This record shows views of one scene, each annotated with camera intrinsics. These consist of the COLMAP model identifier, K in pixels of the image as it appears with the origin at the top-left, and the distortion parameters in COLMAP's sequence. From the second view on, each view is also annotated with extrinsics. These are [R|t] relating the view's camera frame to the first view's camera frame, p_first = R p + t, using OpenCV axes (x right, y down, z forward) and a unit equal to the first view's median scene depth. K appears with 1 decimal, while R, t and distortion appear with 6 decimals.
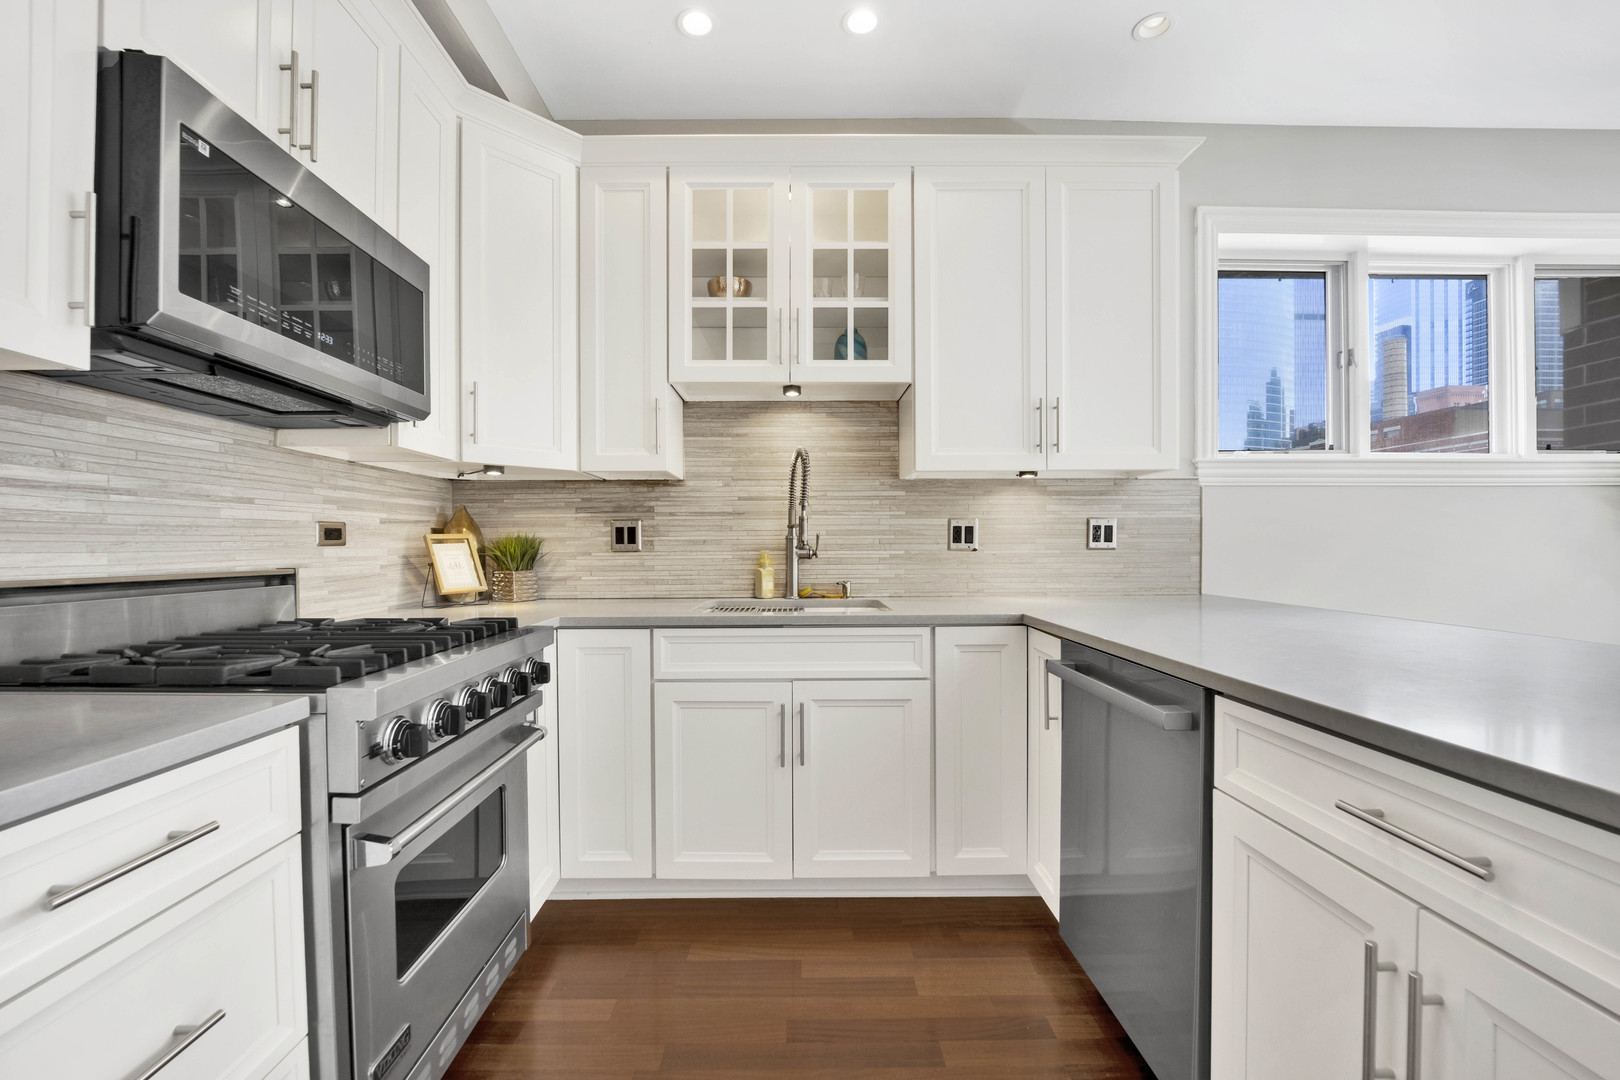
lens RADIAL K [[670.2, 0, 780.4], [0, 670.2, 553.7], [0, 0, 1]] dist [-0.021904, -0.000038]
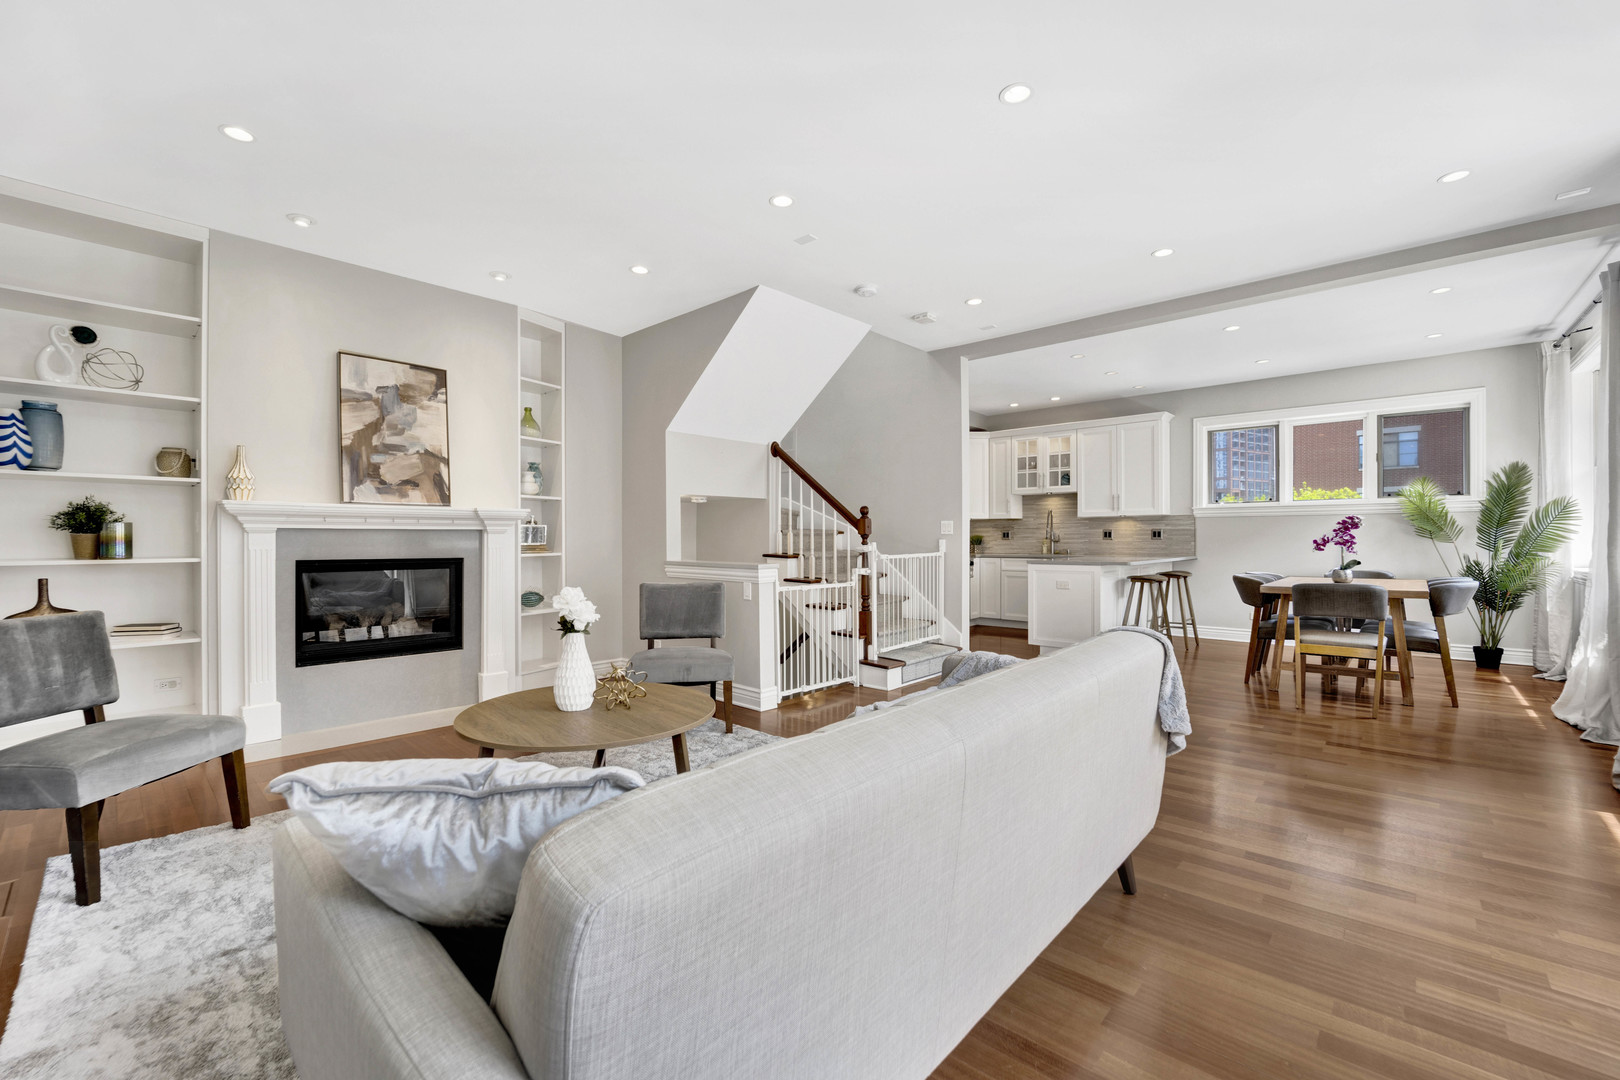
lens RADIAL K [[670.2, 0, 818.5], [0, 670.2, 541.7], [0, 0, 1]] dist [-0.021904, -0.000038]
pose [[0.752947, 0.005535, -0.658058, 1.348286], [-0.008589, 0.999962, -0.001417, 0.020273], [0.658025, 0.006719, 0.752966, -2.292535]]
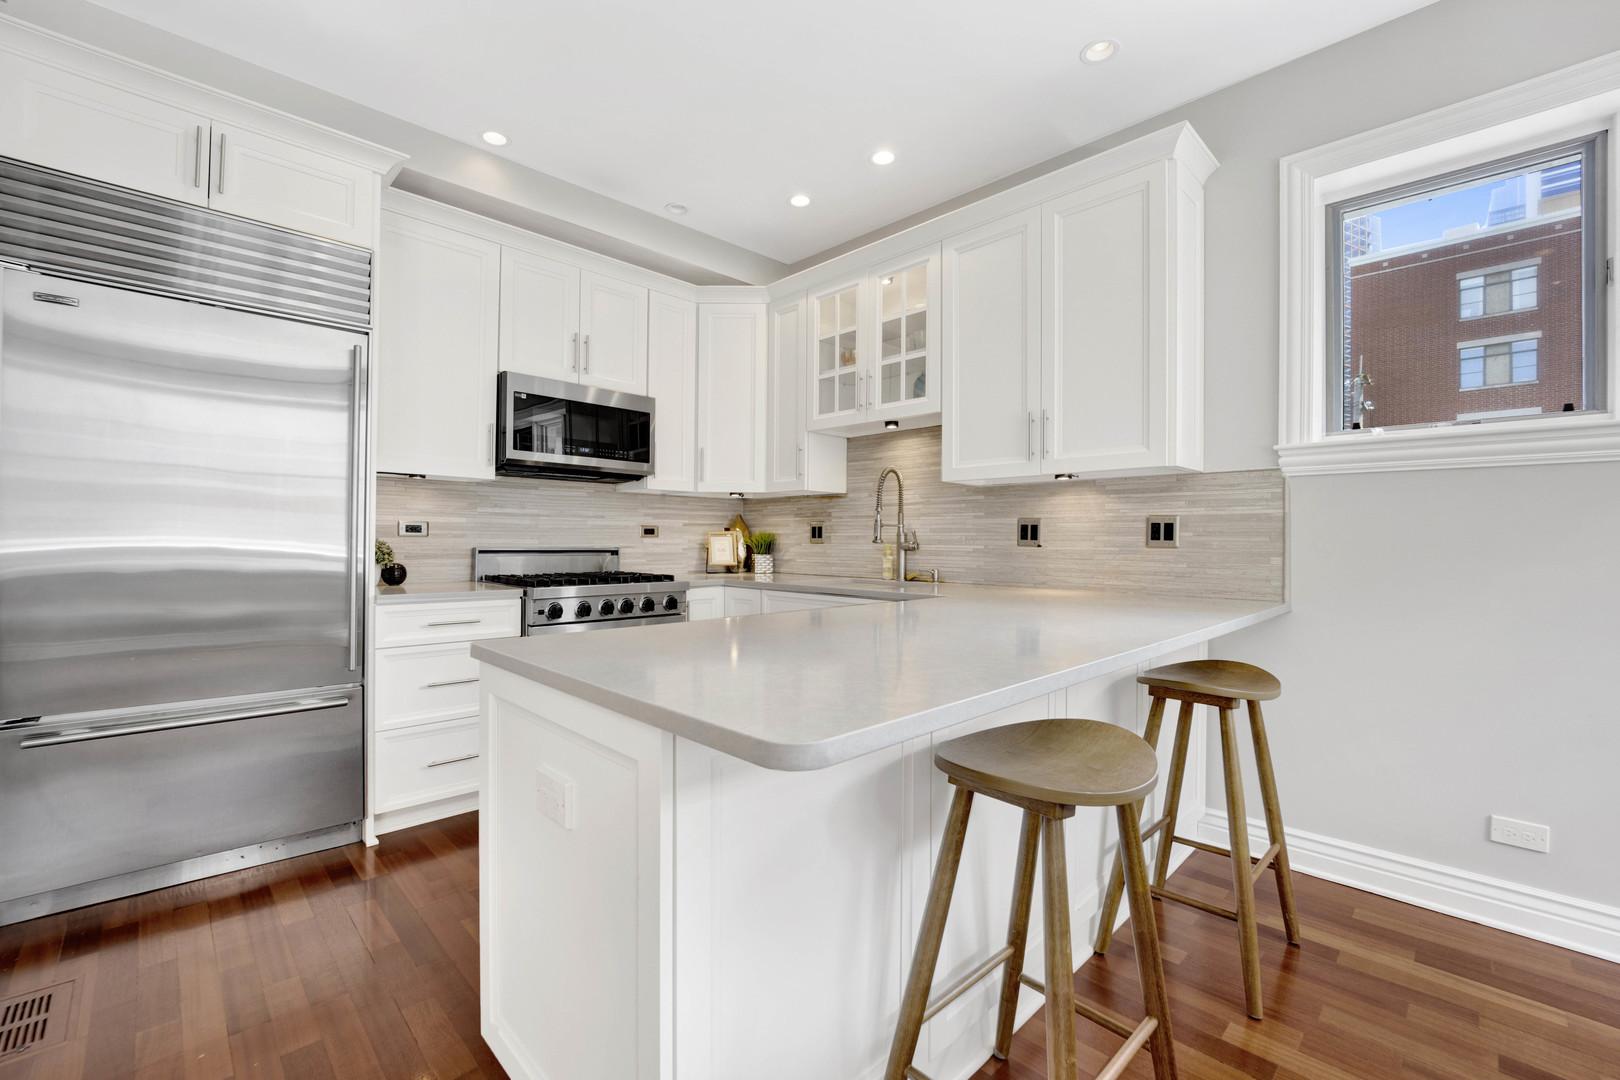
lens RADIAL K [[670.2, 0, 812.6], [0, 670.2, 543.0], [0, 0, 1]] dist [-0.021904, -0.000038]
pose [[0.700545, 0.013433, -0.713482, 0.852042], [-0.019517, 0.999809, -0.000339, -0.003068], [0.713342, 0.014163, 0.700673, -0.050072]]
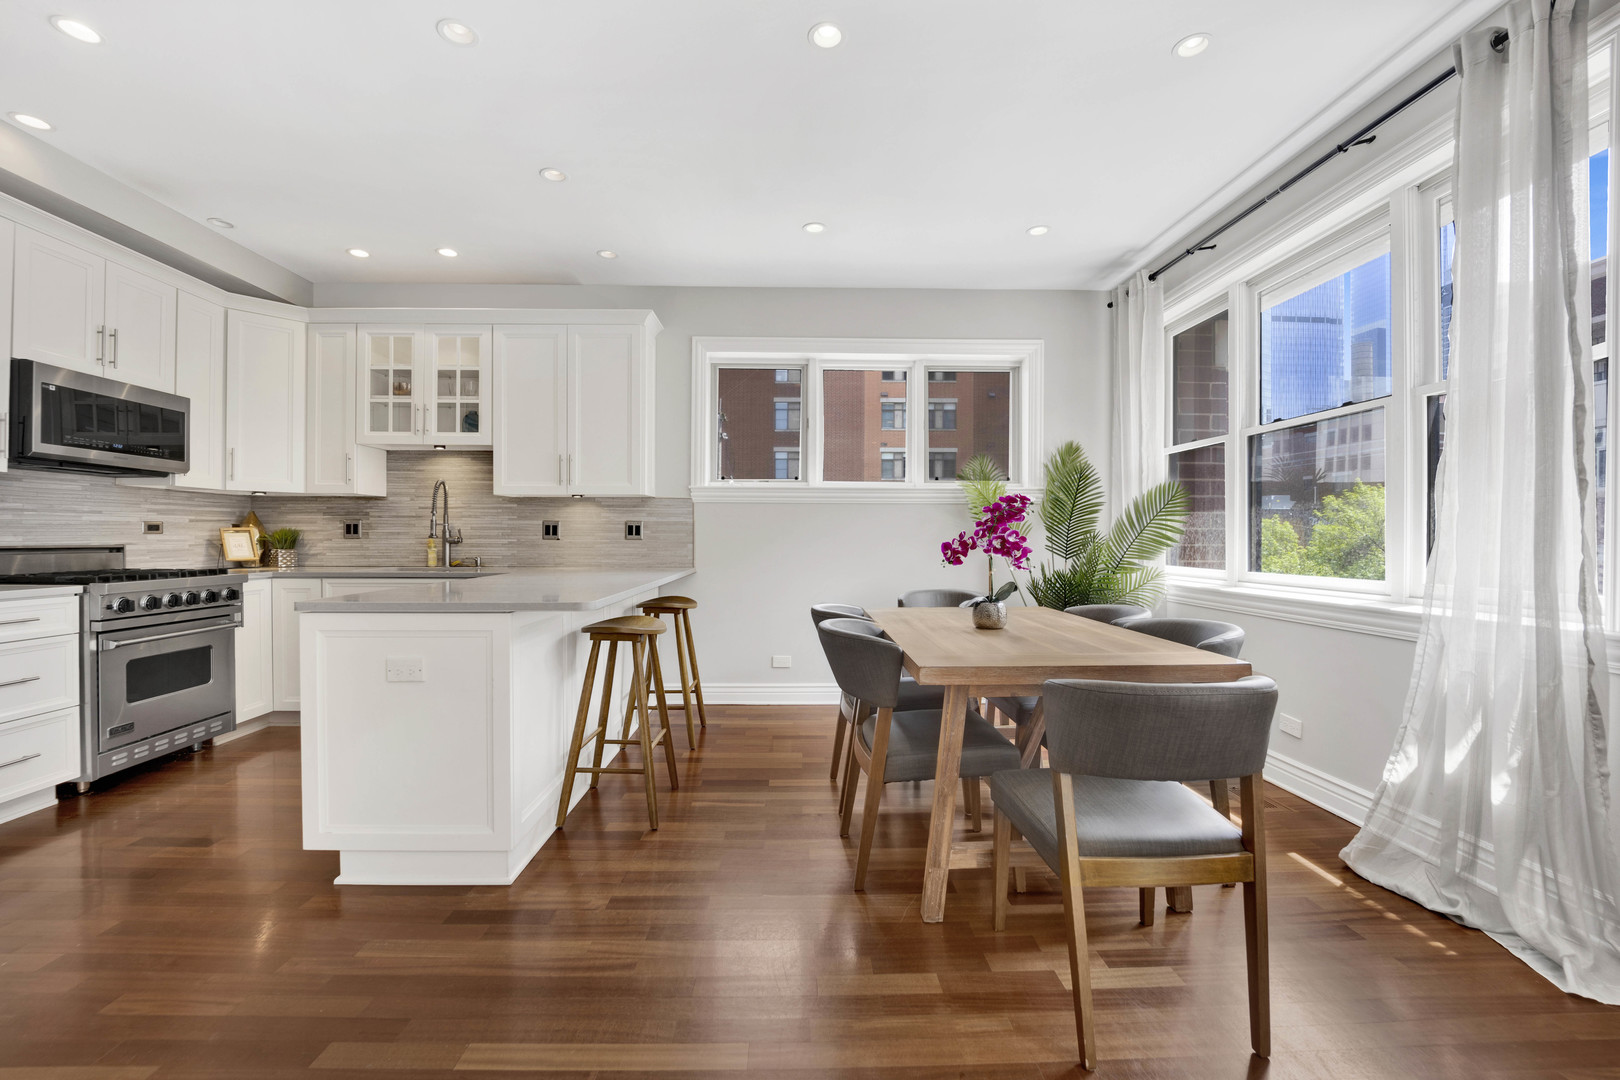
lens RADIAL K [[670.2, 0, 798.1], [0, 670.2, 543.1], [0, 0, 1]] dist [-0.021904, -0.000038]
pose [[0.999841, 0.008619, 0.015583, 0.906018], [-0.008570, 0.999958, -0.003239, 0.004386], [-0.015610, 0.003105, 0.999873, -0.727229]]
